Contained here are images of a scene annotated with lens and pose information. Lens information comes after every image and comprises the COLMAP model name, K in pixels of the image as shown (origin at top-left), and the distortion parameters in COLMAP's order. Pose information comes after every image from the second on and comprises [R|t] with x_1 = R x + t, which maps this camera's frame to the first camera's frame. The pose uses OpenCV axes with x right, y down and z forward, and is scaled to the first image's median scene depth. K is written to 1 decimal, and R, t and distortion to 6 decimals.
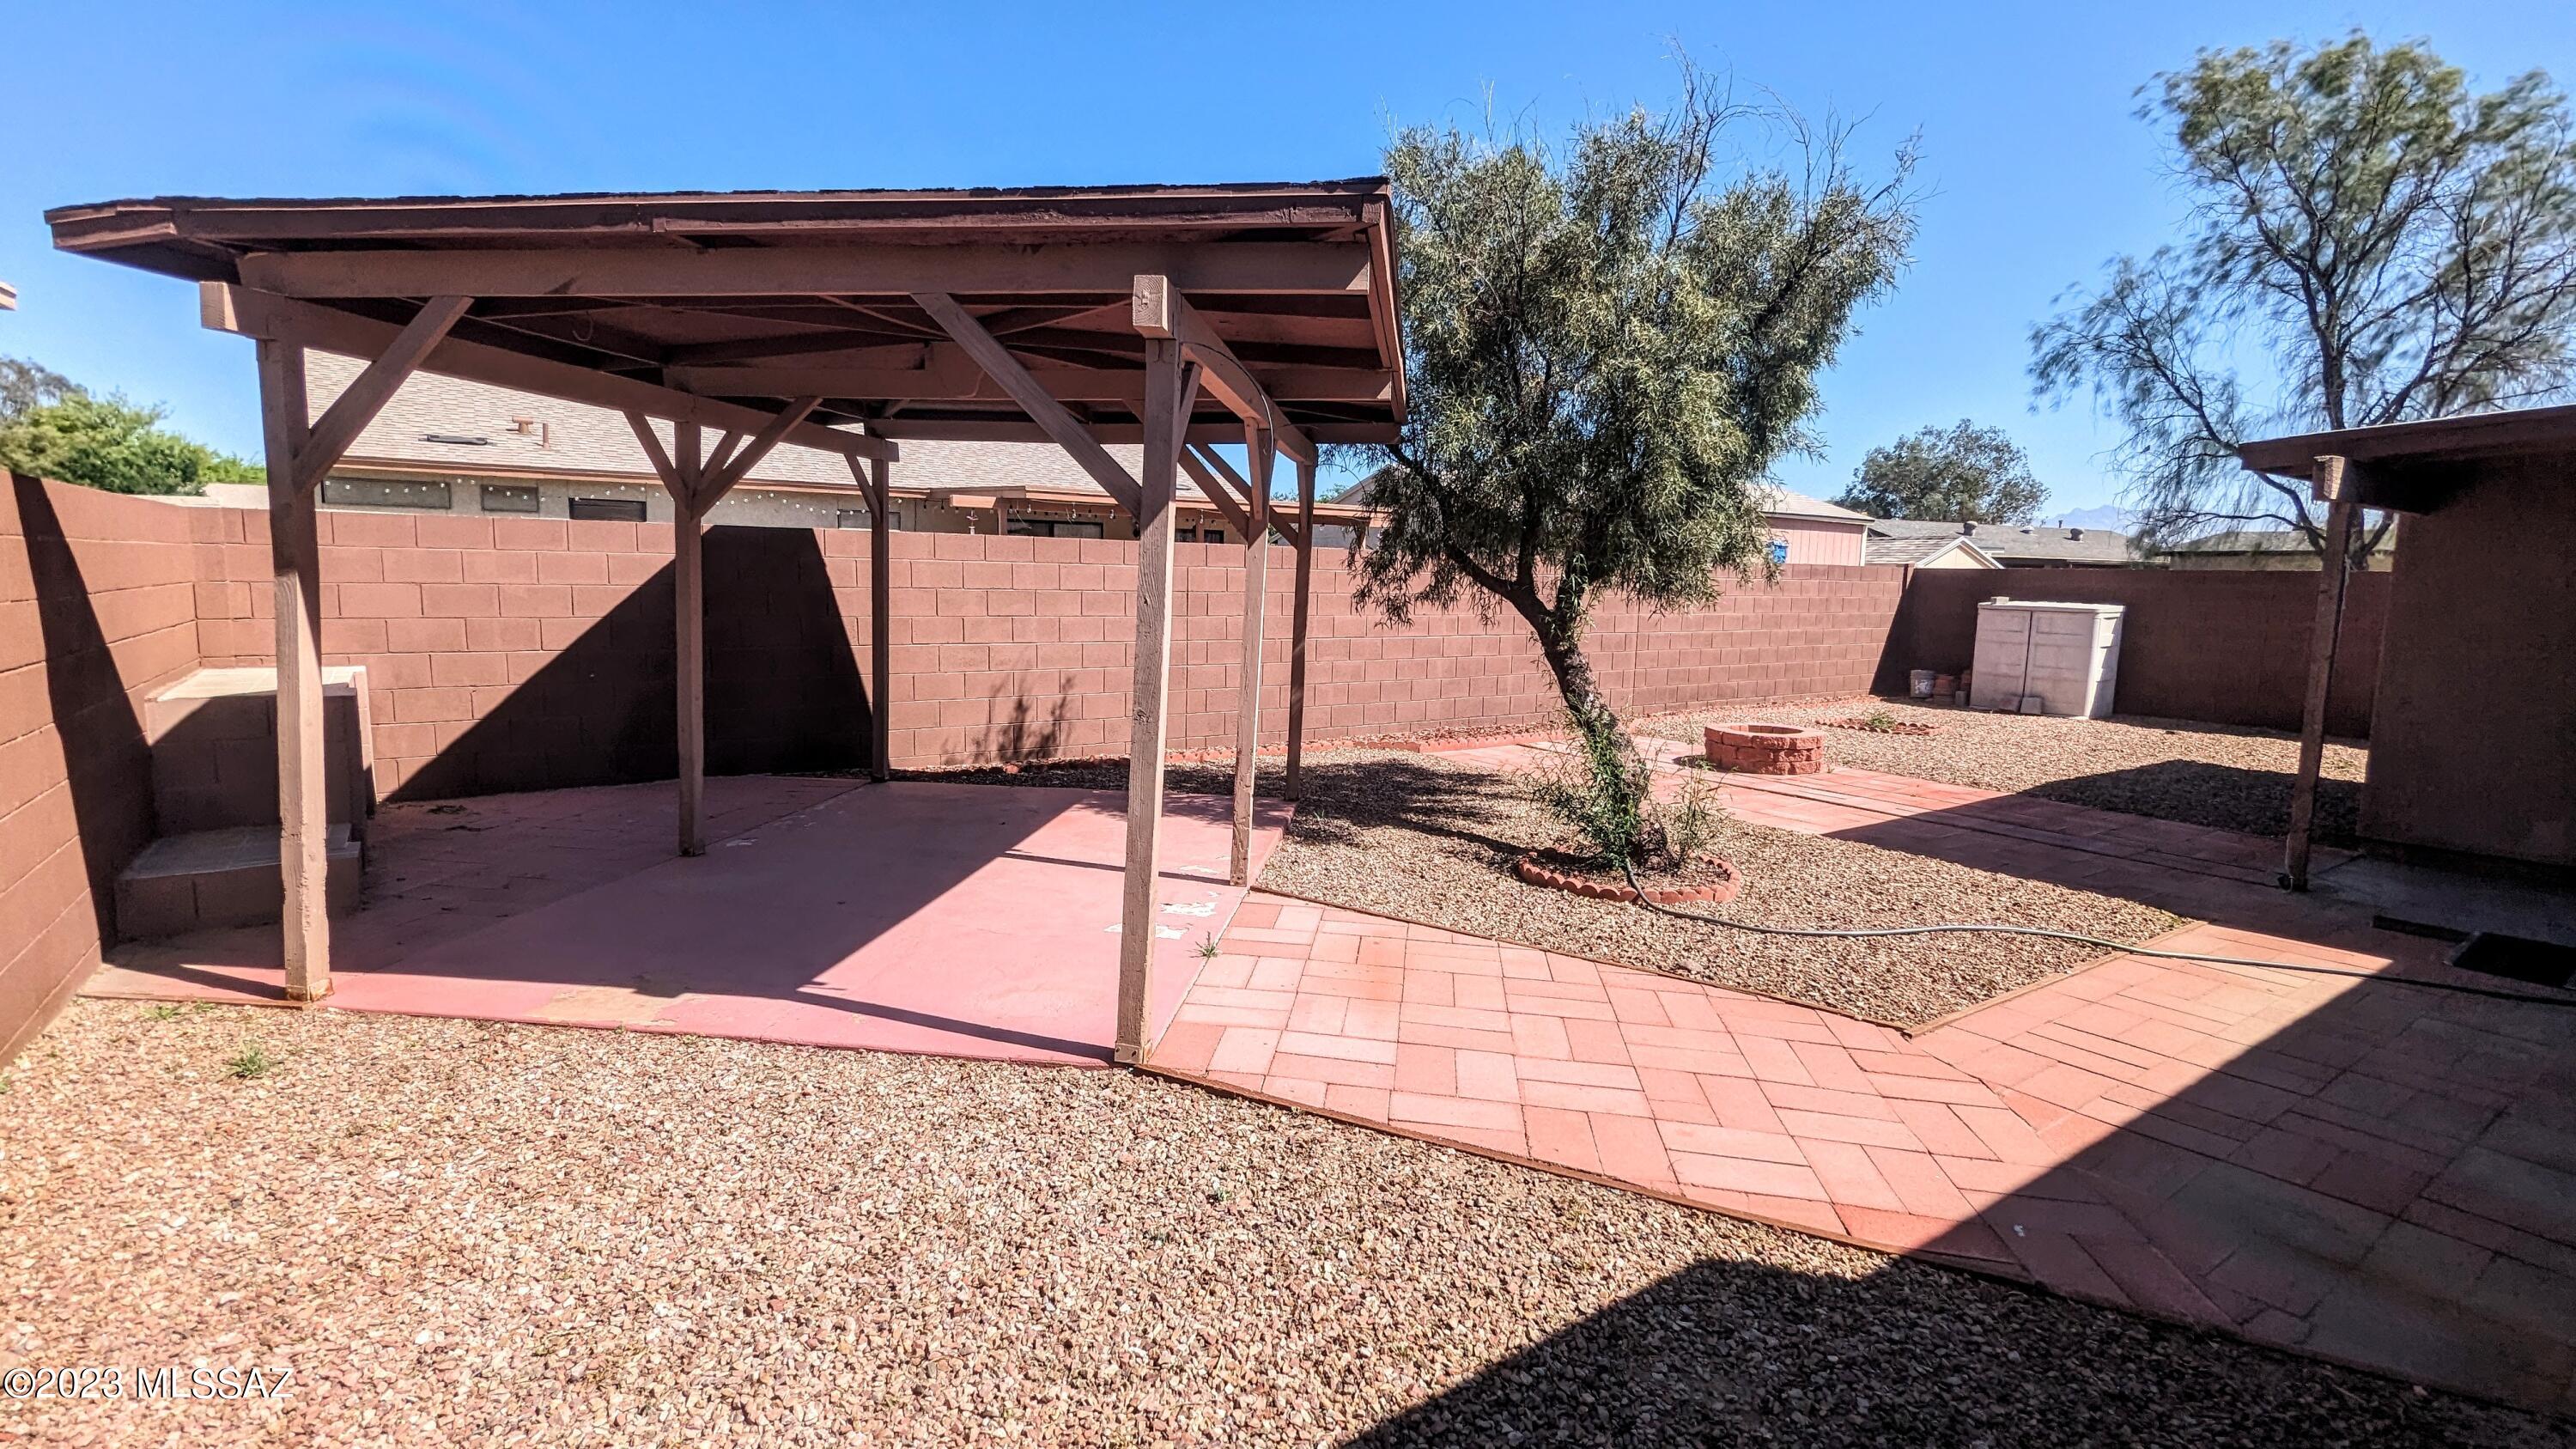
lens RADIAL K [[1219.2, 0, 1283.6], [0, 1219.2, 734.5], [0, 0, 1]] dist [-0.001947, 0.000998]
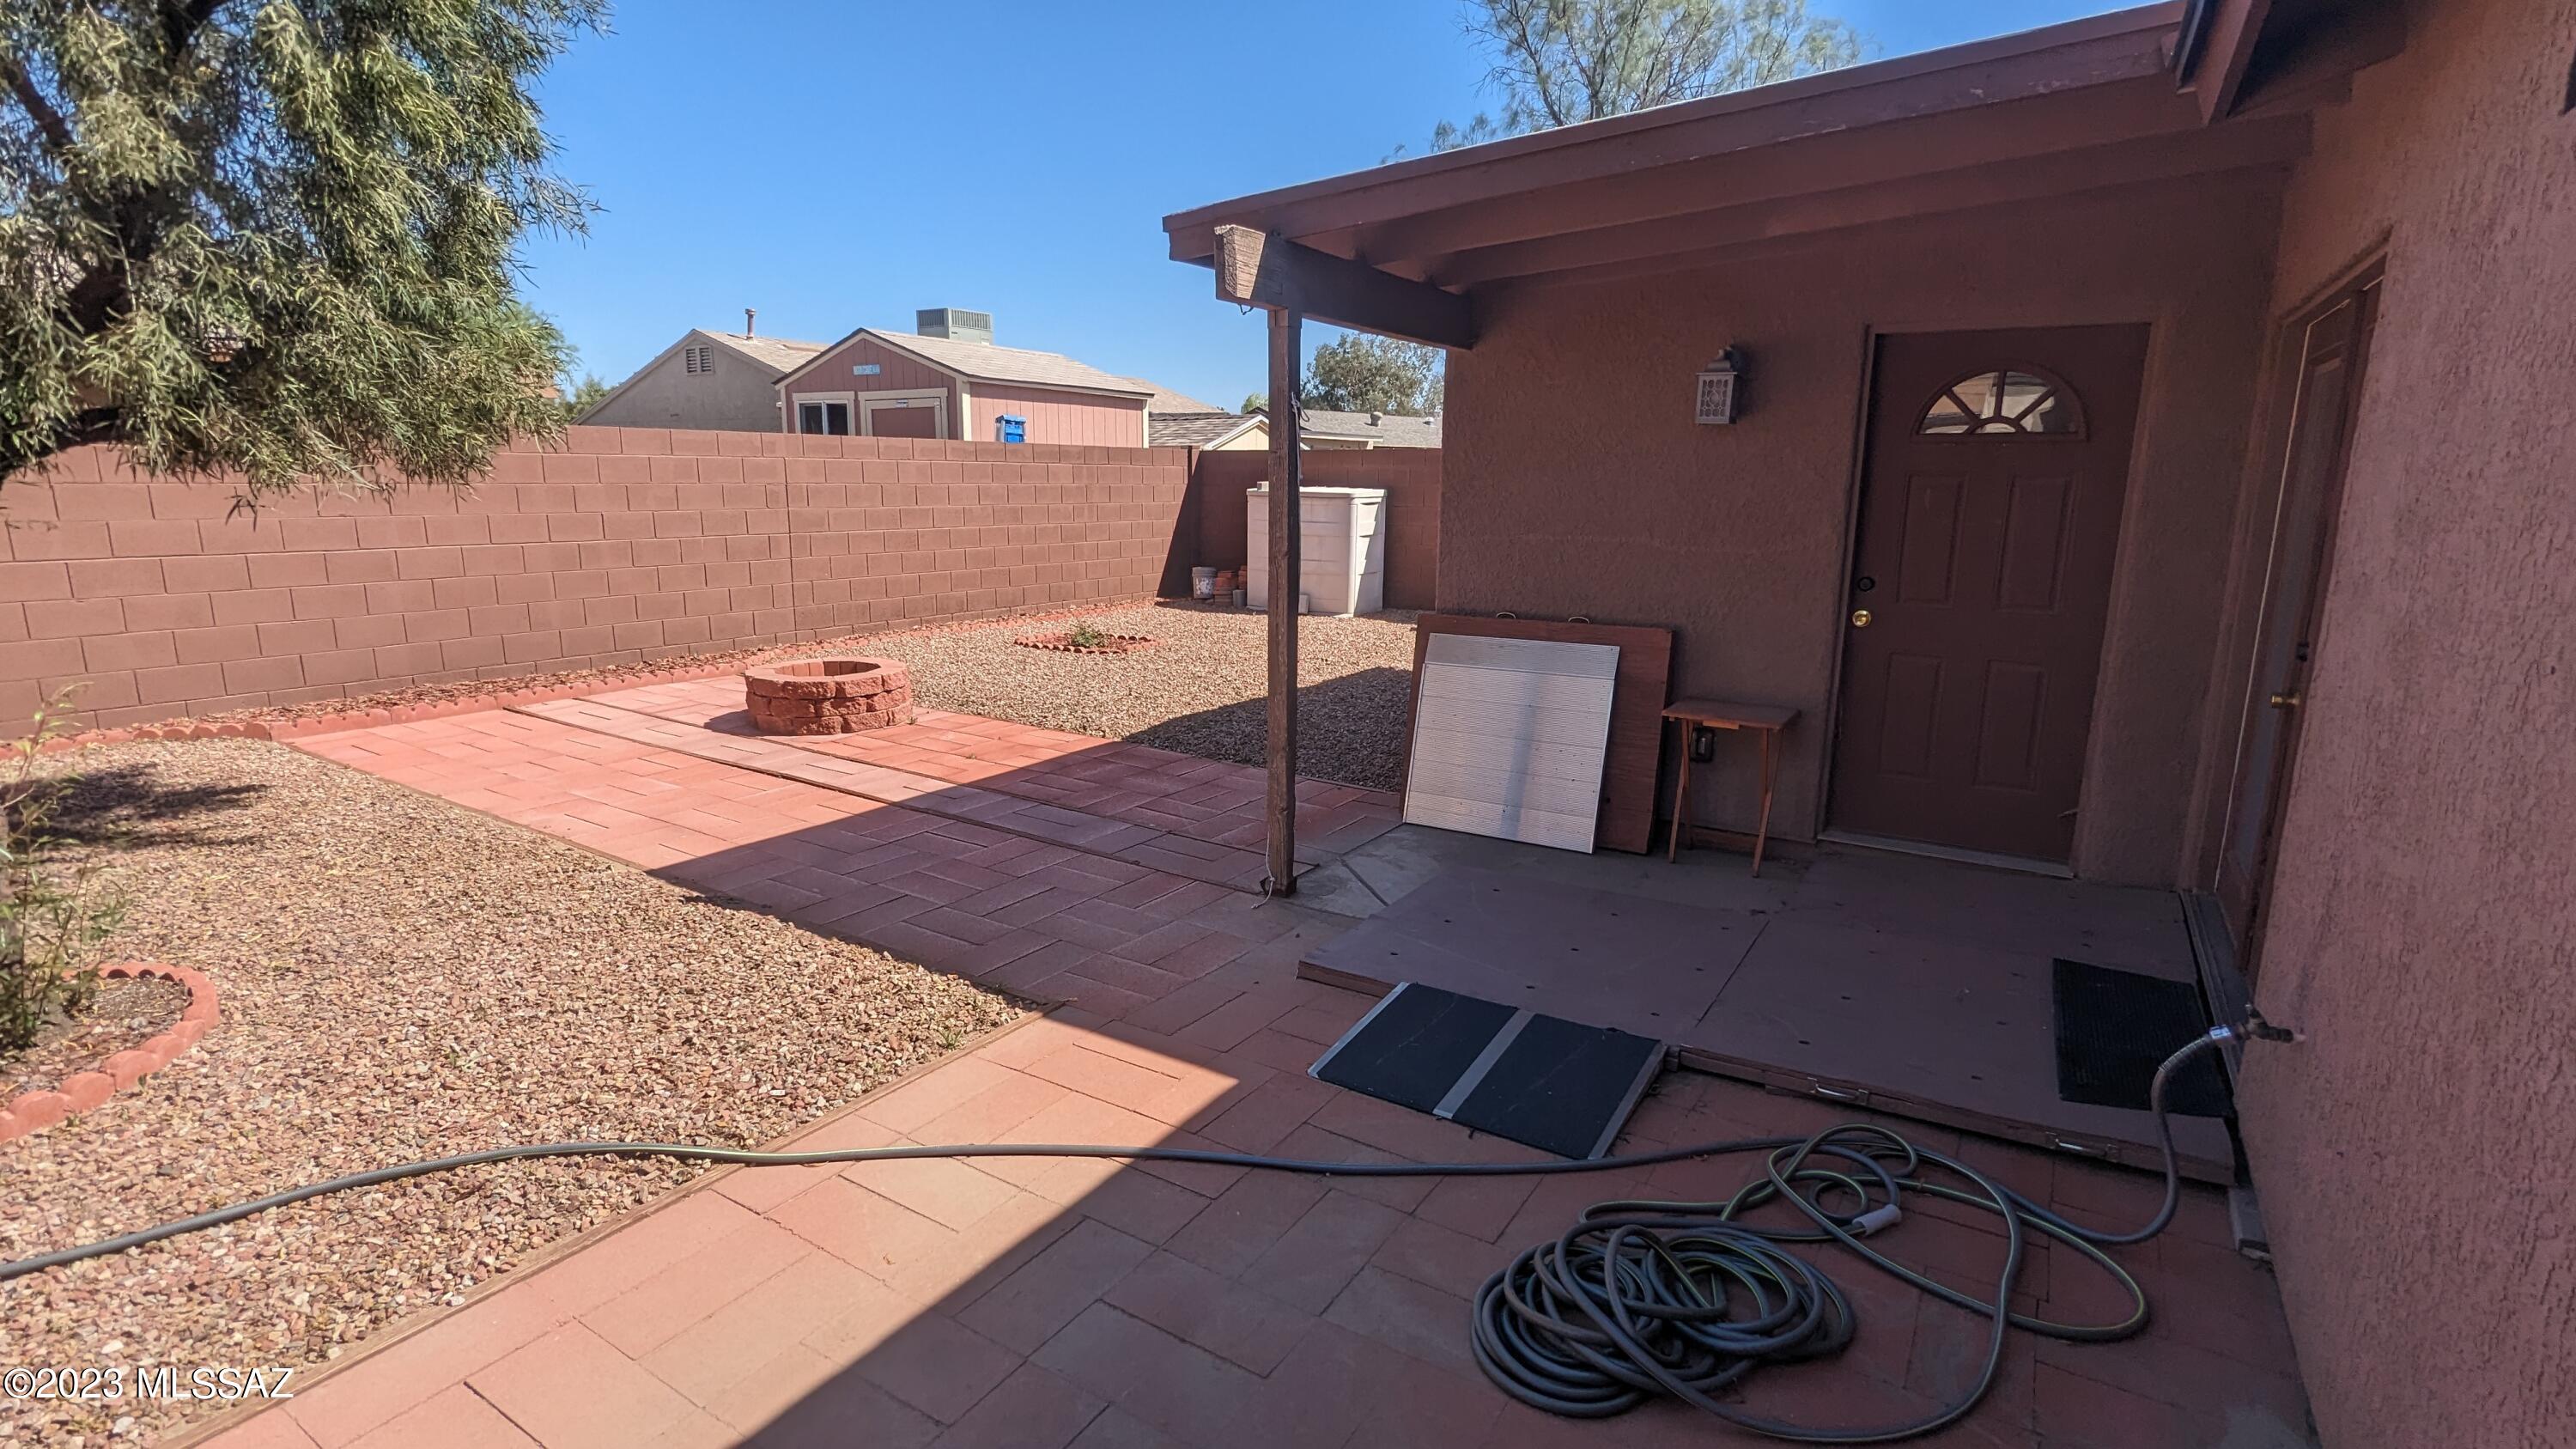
lens RADIAL K [[1219.2, 0, 1275.1], [0, 1219.2, 734.0], [0, 0, 1]] dist [-0.001947, 0.000998]
pose [[0.932203, -0.083495, 0.352172, 0.285313], [0.054808, 0.994371, 0.090673, -0.012183], [-0.357761, -0.065223, 0.931533, 0.178174]]
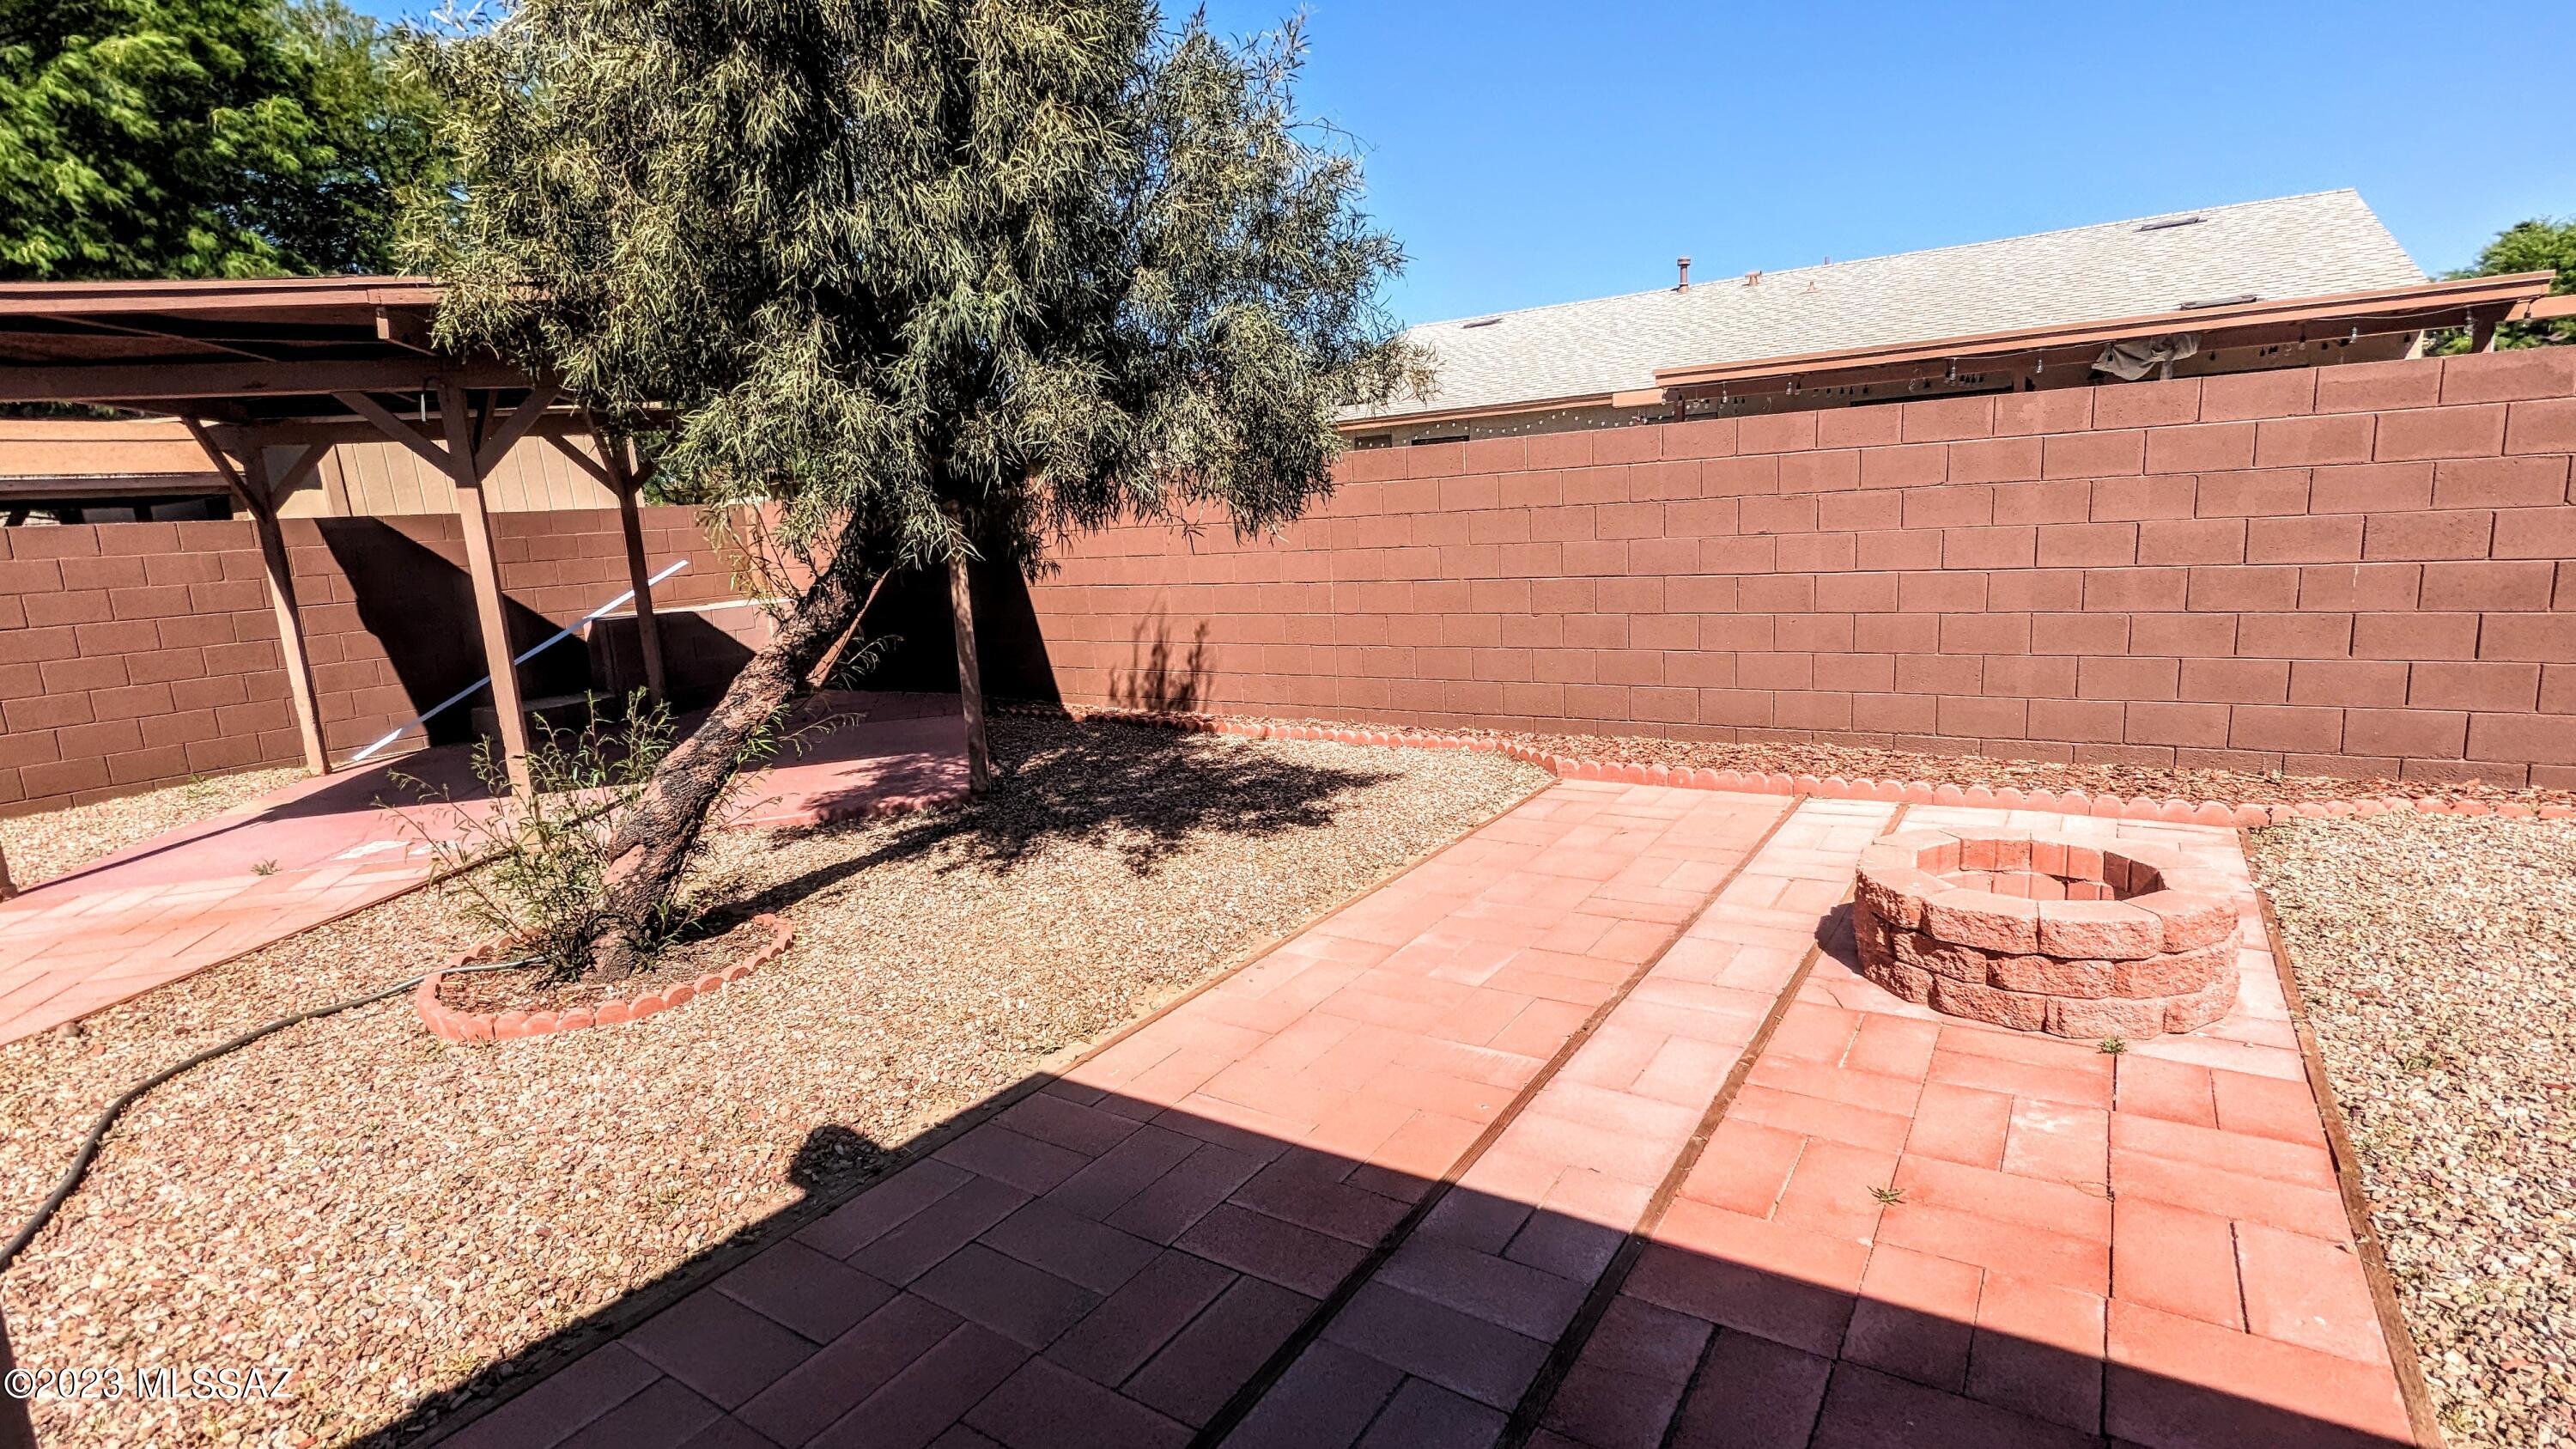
lens RADIAL K [[1219.2, 0, 1269.4], [0, 1219.2, 720.0], [0, 0, 1]] dist [-0.001947, 0.000998]
pose [[0.333509, 0.118946, -0.935213, 0.470238], [-0.059198, 0.992693, 0.105146, -0.050162], [0.940886, 0.020295, 0.338114, 0.510166]]
